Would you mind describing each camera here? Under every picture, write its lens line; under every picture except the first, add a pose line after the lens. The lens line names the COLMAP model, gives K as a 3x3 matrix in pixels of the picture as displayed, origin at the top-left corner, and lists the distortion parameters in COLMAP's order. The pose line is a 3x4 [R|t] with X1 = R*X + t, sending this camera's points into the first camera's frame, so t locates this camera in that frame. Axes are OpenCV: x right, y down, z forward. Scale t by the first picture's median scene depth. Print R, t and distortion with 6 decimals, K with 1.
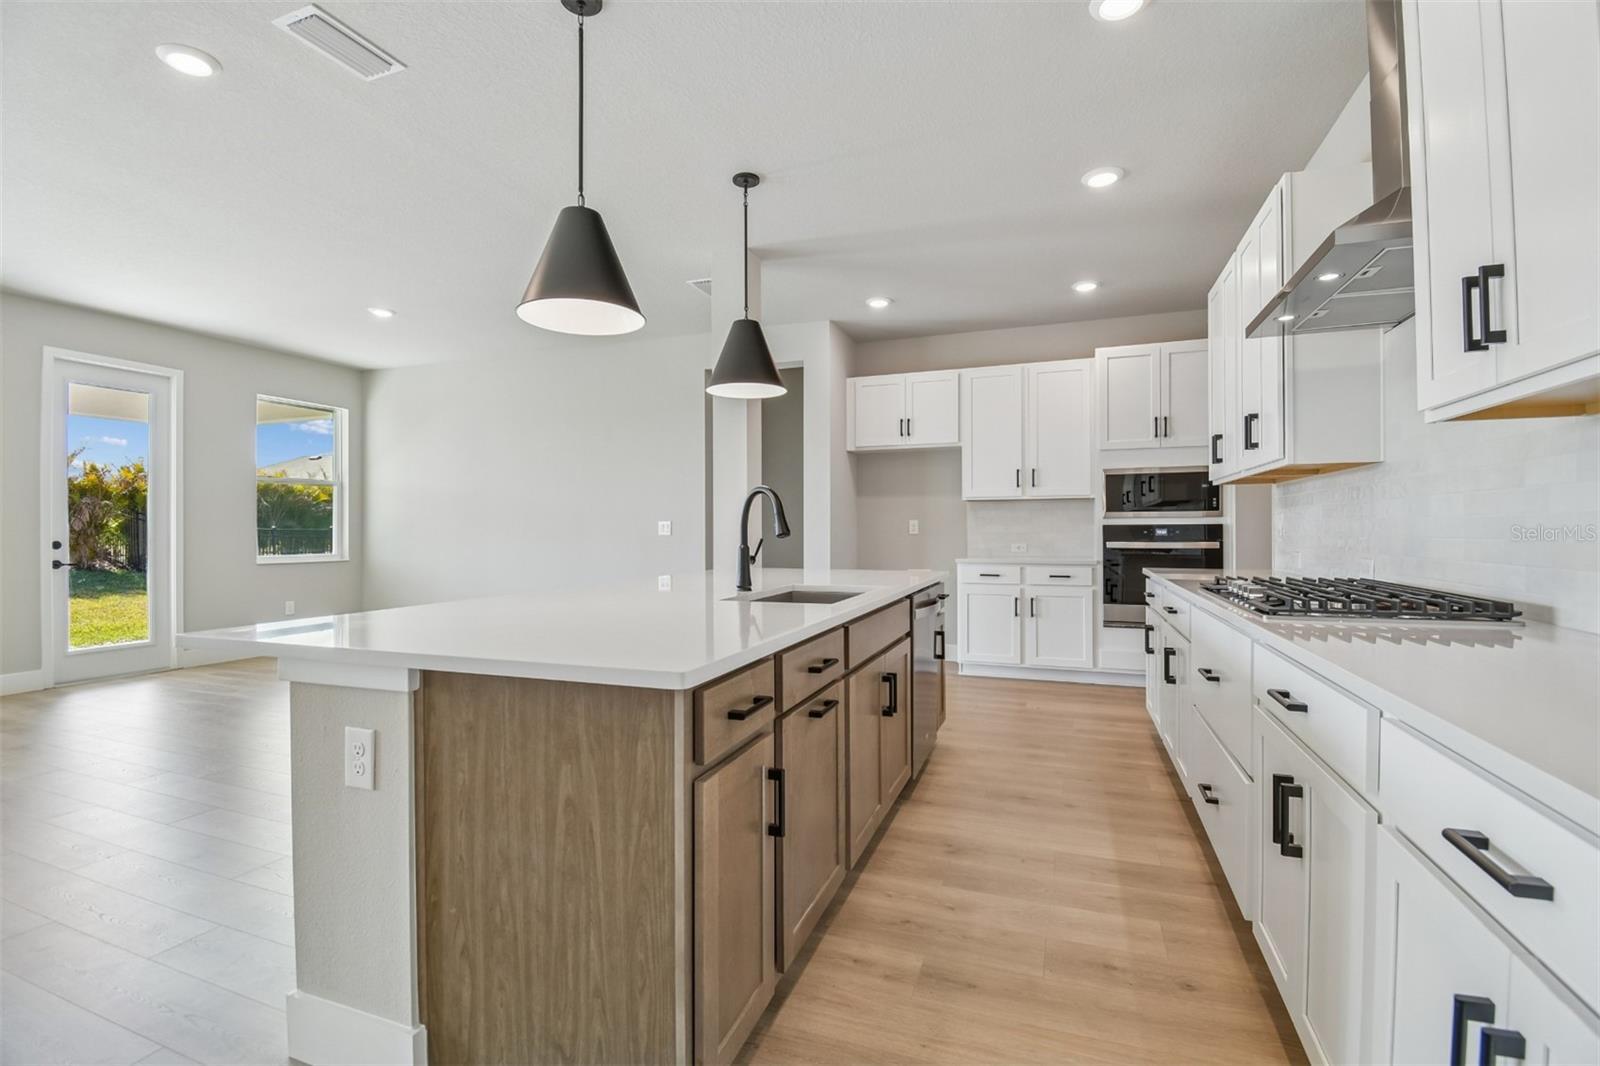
lens RADIAL K [[705.2, 0, 811.0], [0, 705.2, 525.7], [0, 0, 1]] dist [-0.001292, -0.014752]
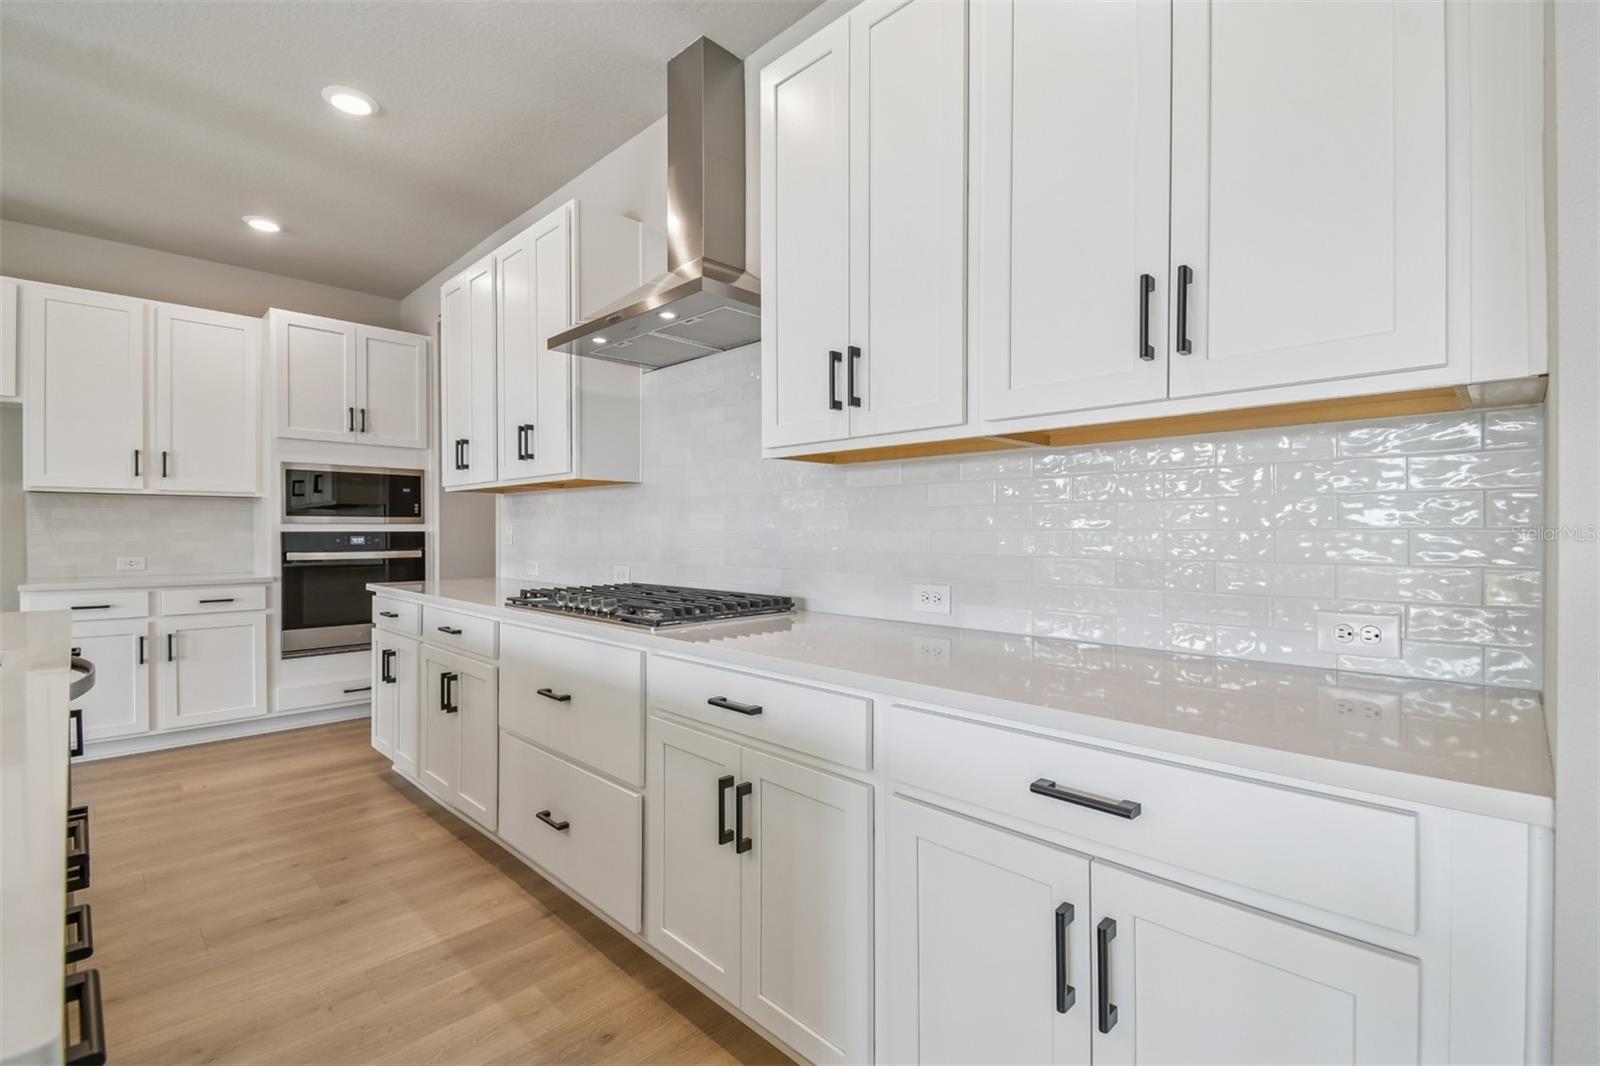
lens RADIAL K [[709.6, 0, 800.0], [0, 709.6, 533.0], [0, 0, 1]] dist [0.031743, -0.023391]
pose [[0.424702, 0.002250, 0.905331, -0.074141], [-0.007448, 0.999972, 0.001008, -0.004968], [-0.905303, -0.007171, 0.424706, 0.125981]]
